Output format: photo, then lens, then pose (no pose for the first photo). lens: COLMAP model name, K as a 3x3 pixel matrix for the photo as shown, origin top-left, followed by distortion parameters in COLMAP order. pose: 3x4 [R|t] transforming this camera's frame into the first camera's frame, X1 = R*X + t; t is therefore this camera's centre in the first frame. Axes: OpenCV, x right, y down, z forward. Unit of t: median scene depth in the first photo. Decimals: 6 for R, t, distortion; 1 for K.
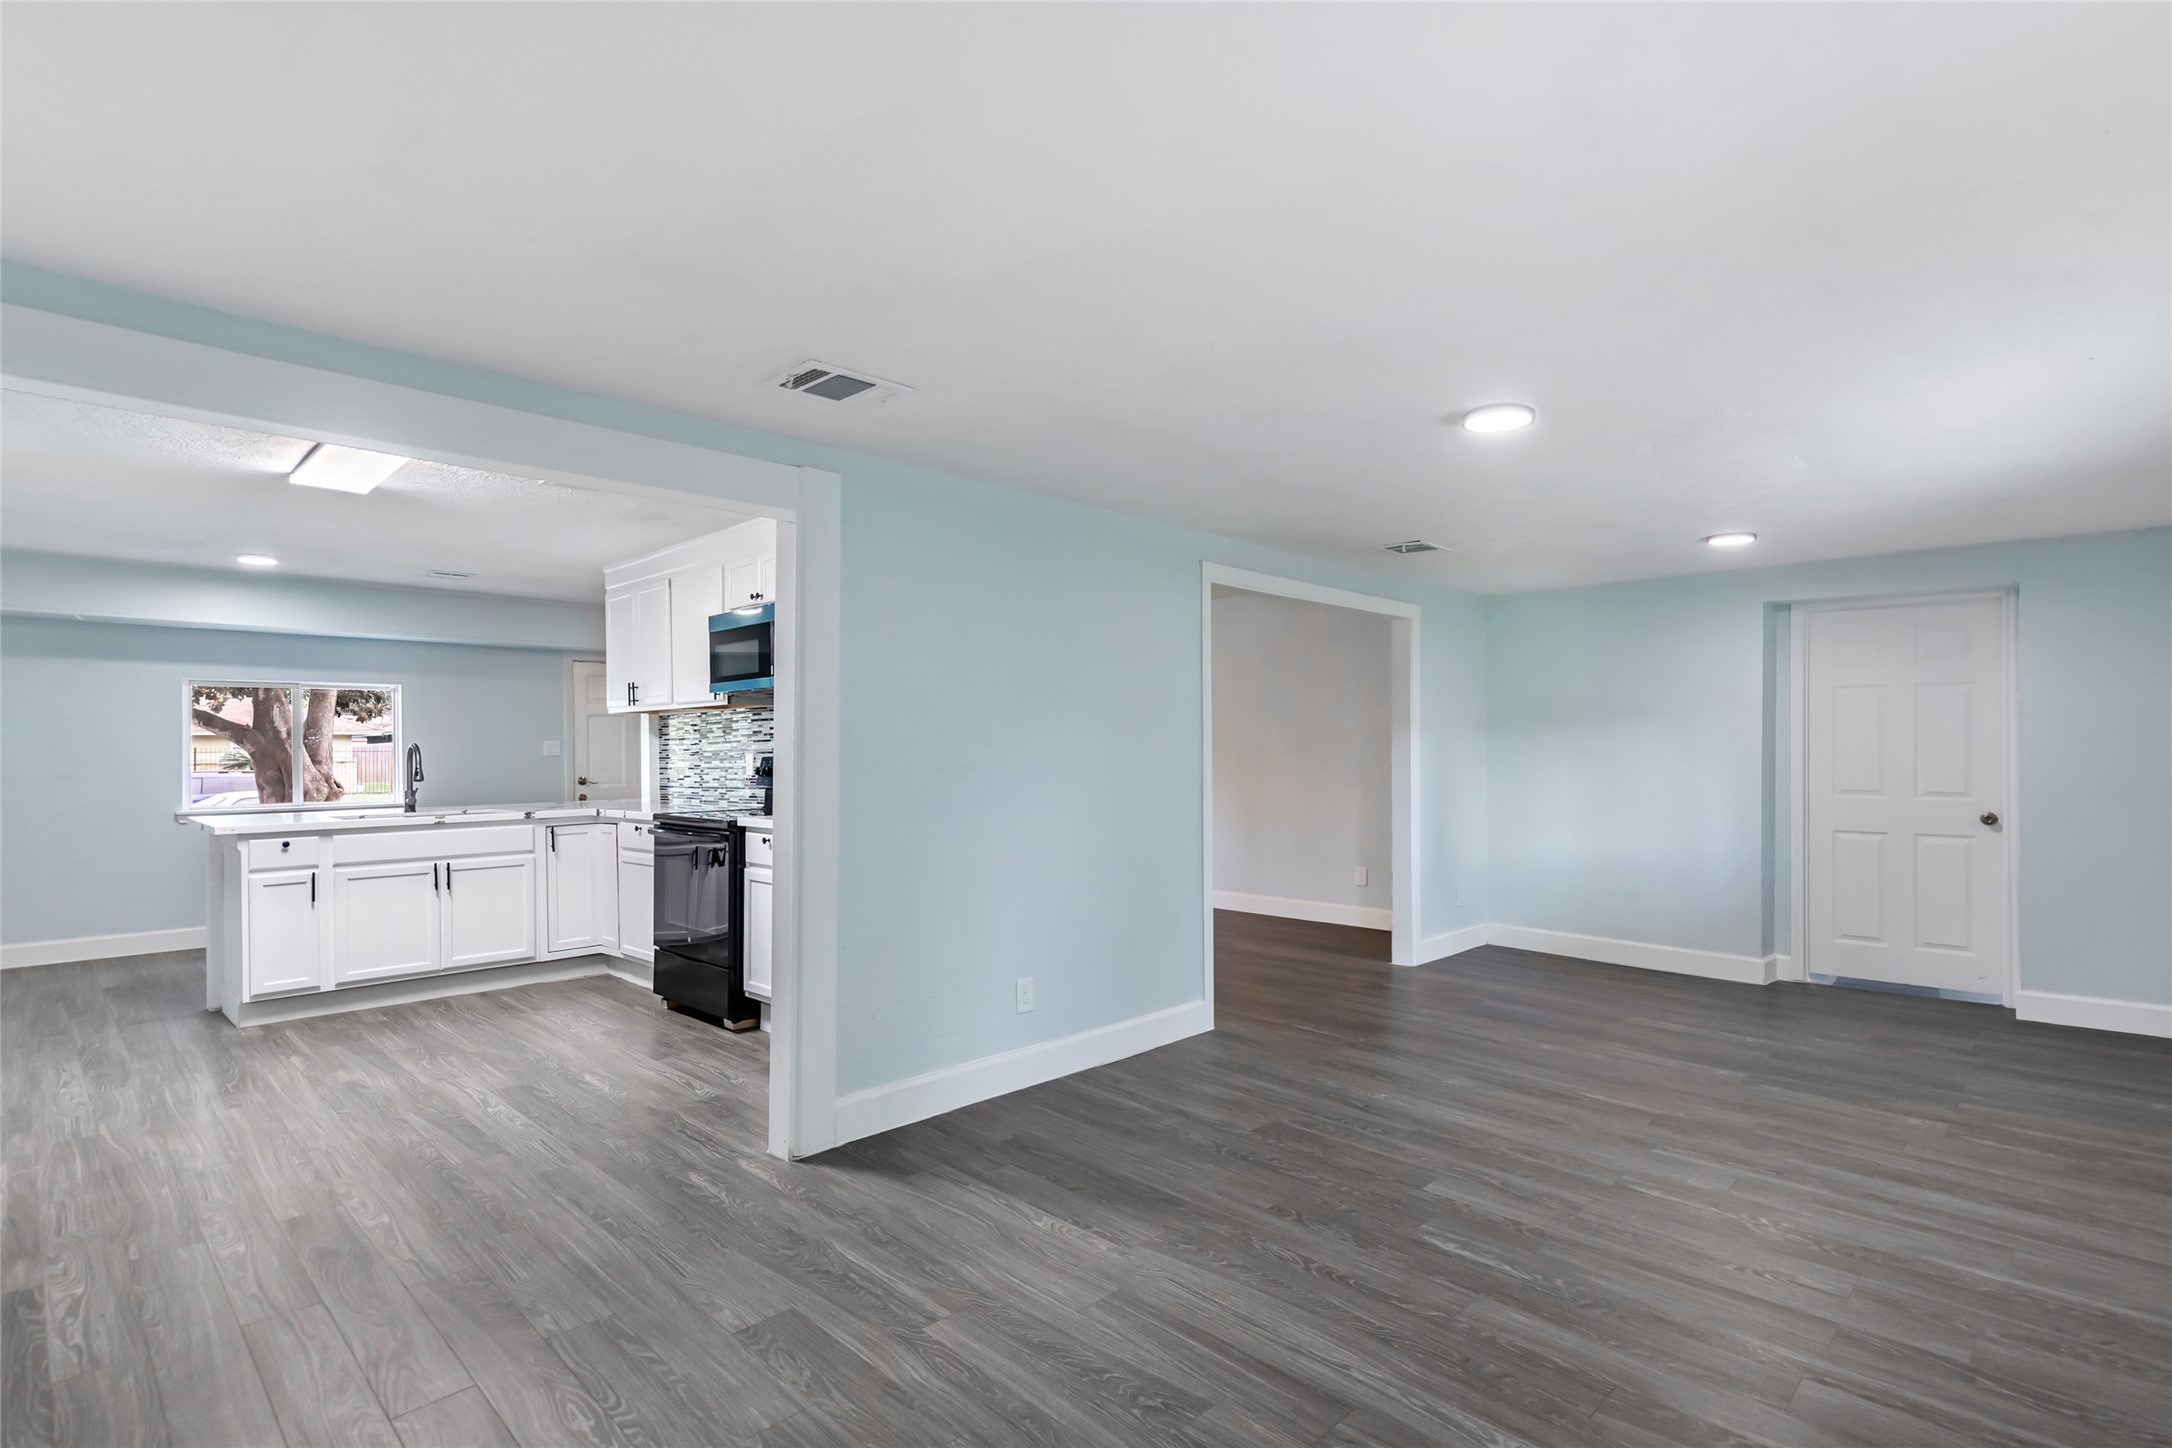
lens RADIAL K [[1042.1, 0, 1093.0], [0, 1042.1, 753.8], [0, 0, 1]] dist [0.005848, 0.000752]
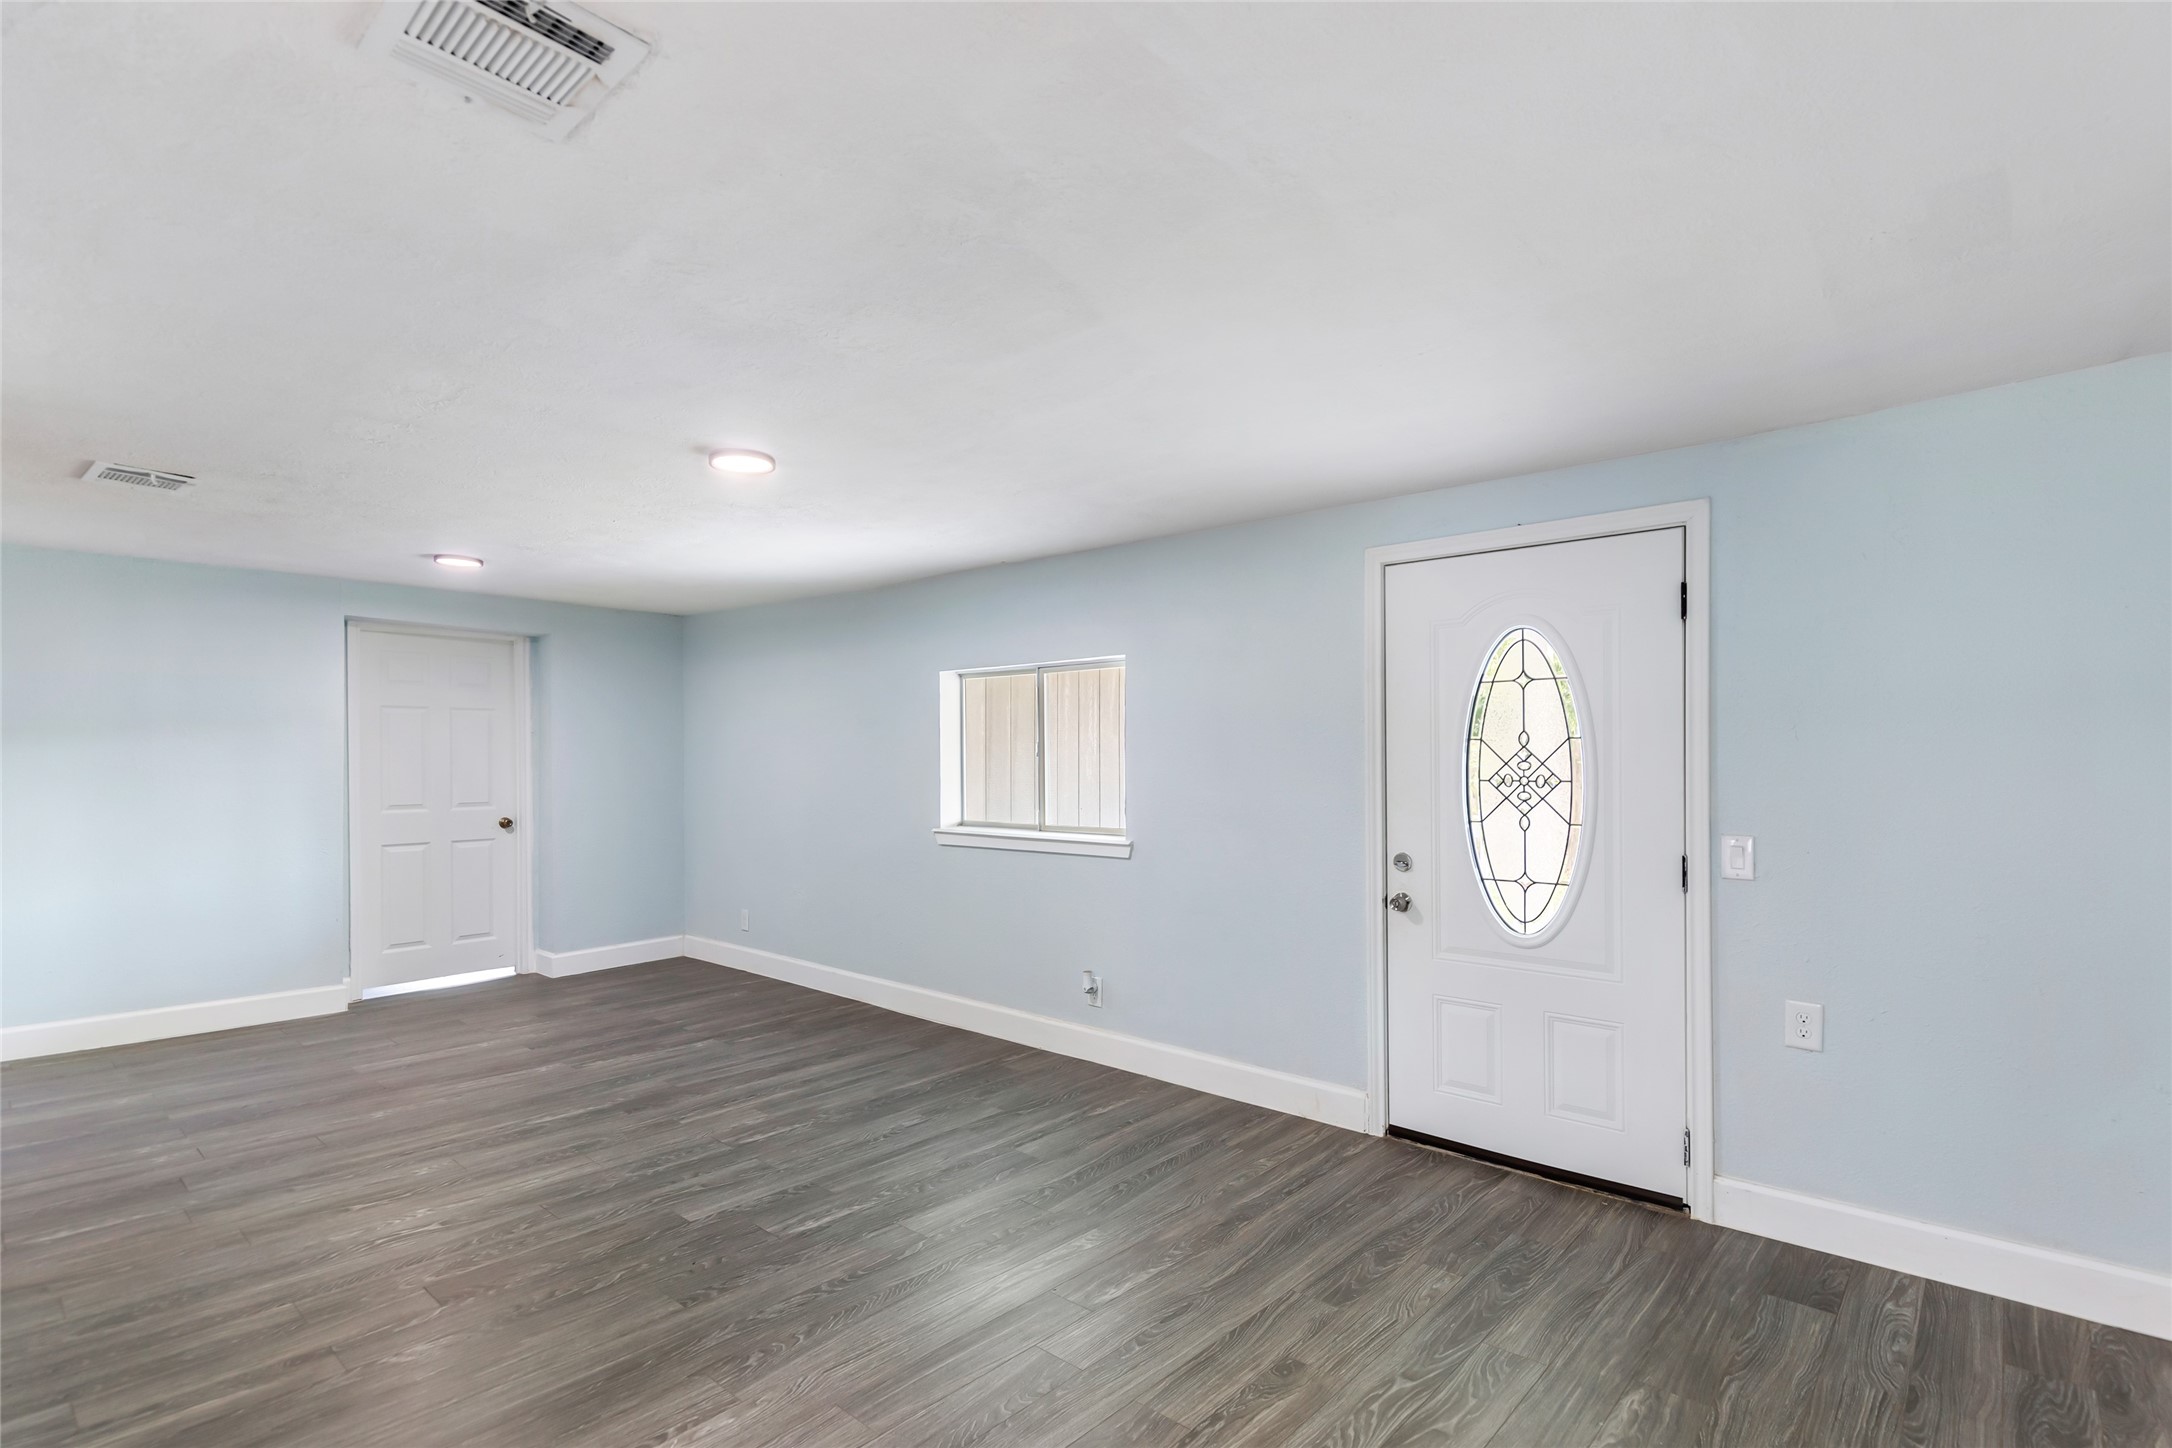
lens RADIAL K [[1042.1, 0, 1093.0], [0, 1042.1, 753.8], [0, 0, 1]] dist [0.005848, 0.000752]
pose [[-0.052717, 0.004659, 0.998599, -0.651138], [0.009547, 0.999946, -0.004162, -0.011121], [-0.998564, 0.009314, -0.052758, 0.644178]]
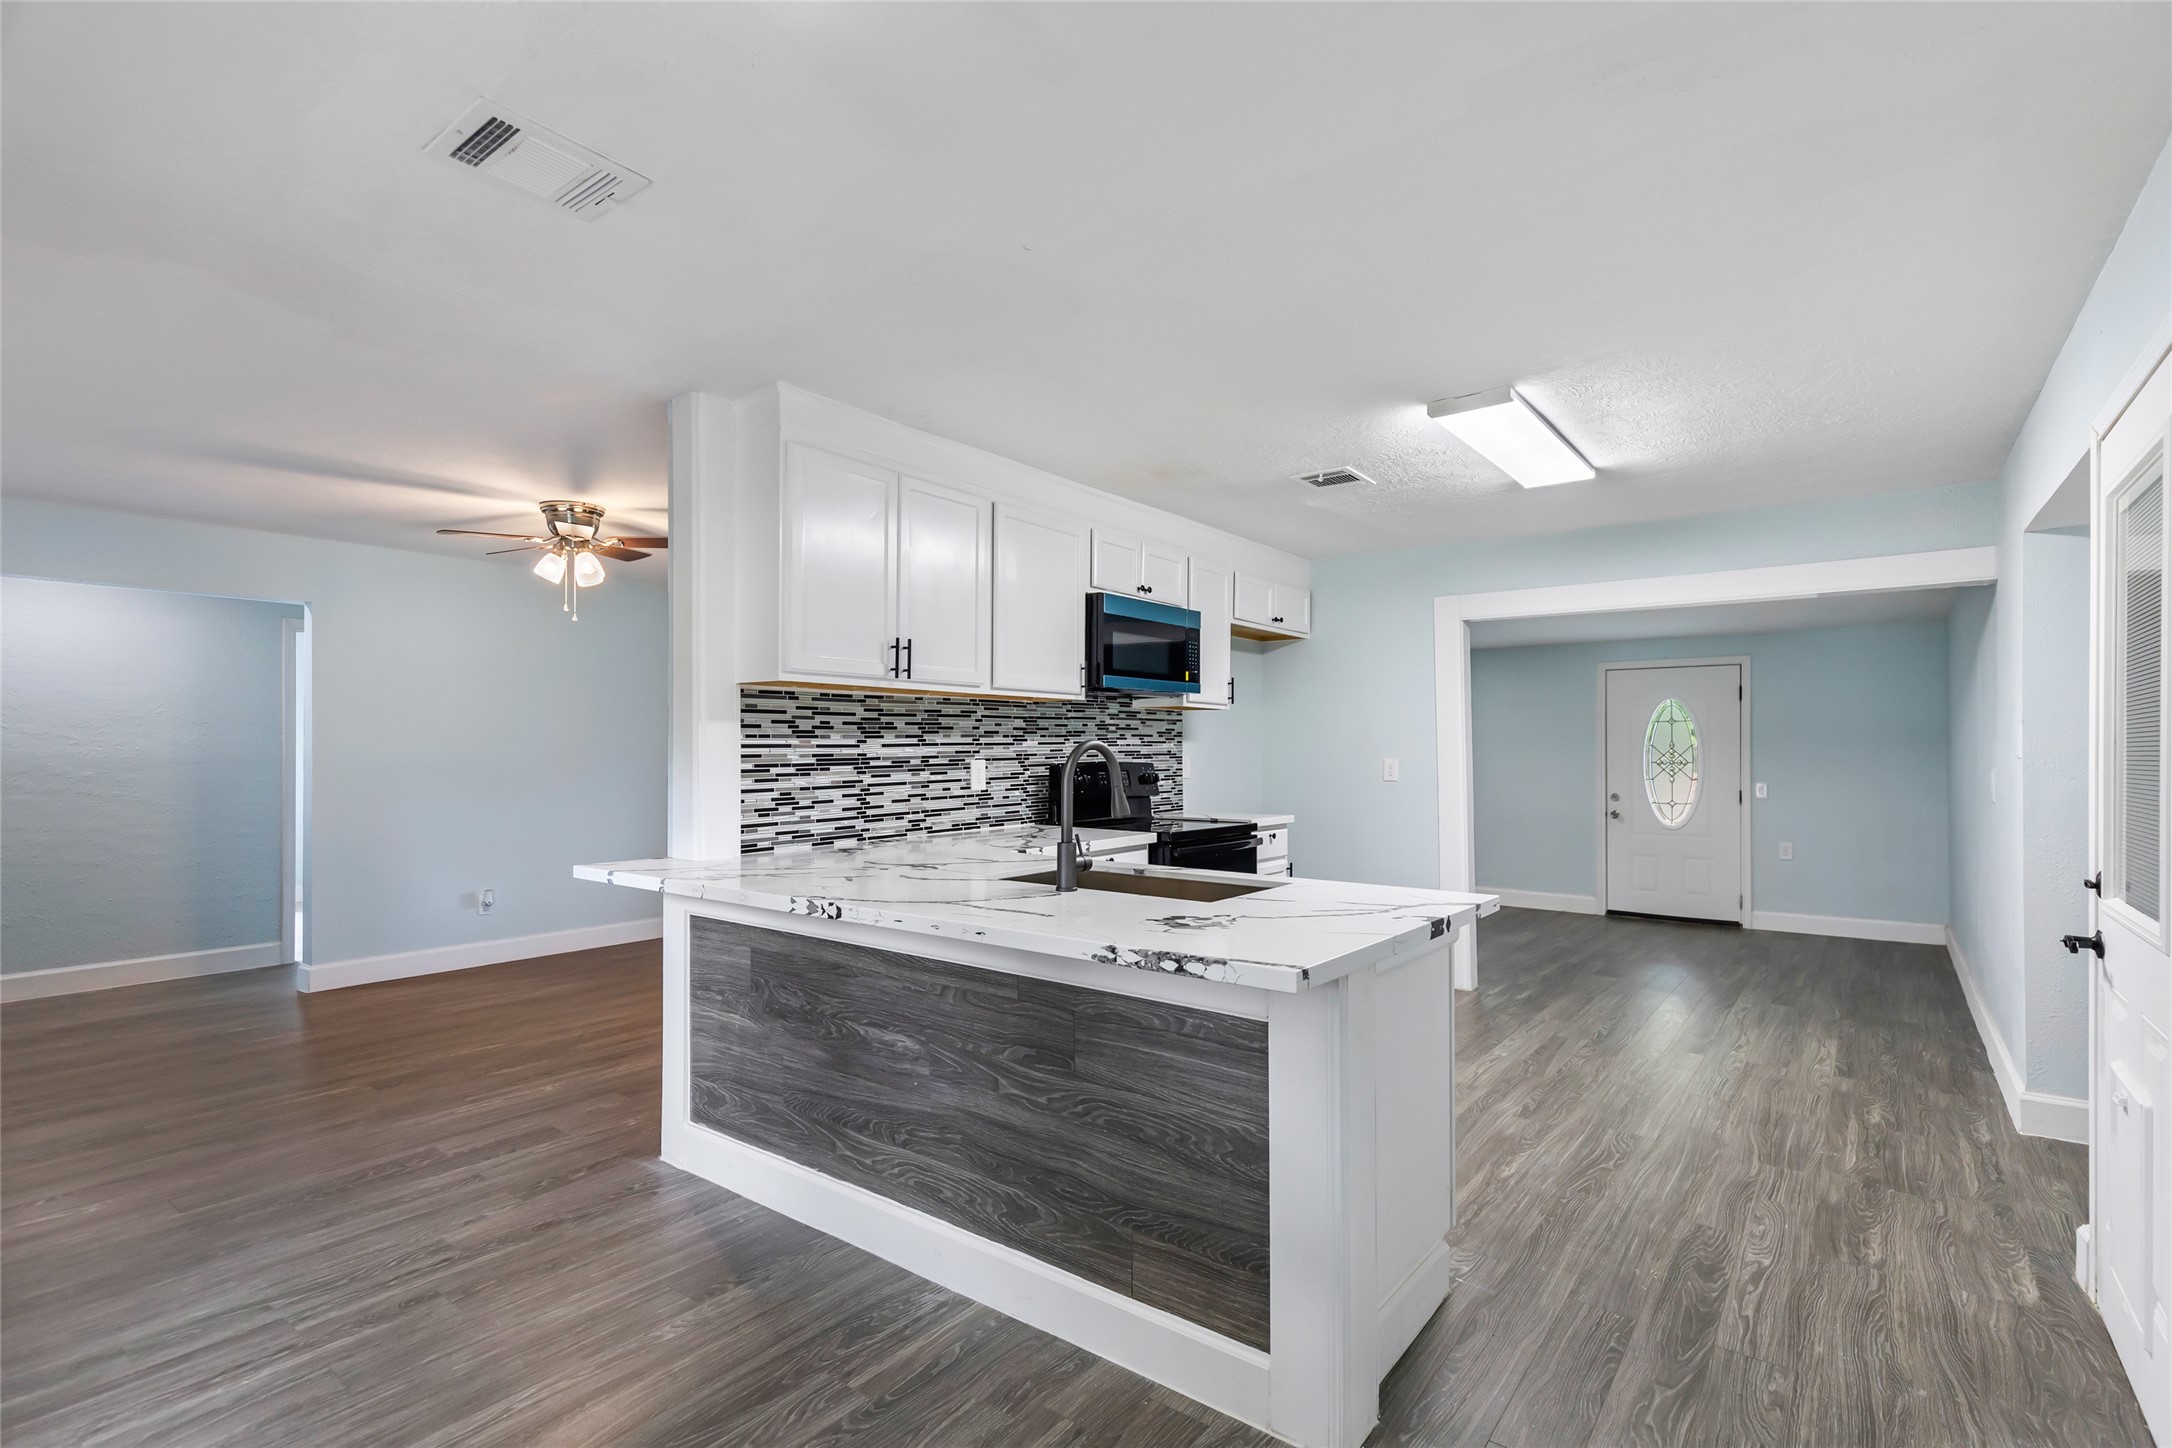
lens RADIAL K [[1012.0, 0, 1093.0], [0, 1012.0, 743.6], [0, 0, 1]] dist [0.002141, 0.000423]
pose [[-0.109853, 0.012977, 0.993863, -1.952282], [0.004229, 0.999912, -0.012589, -0.005190], [-0.993939, 0.002821, -0.109899, 1.848109]]
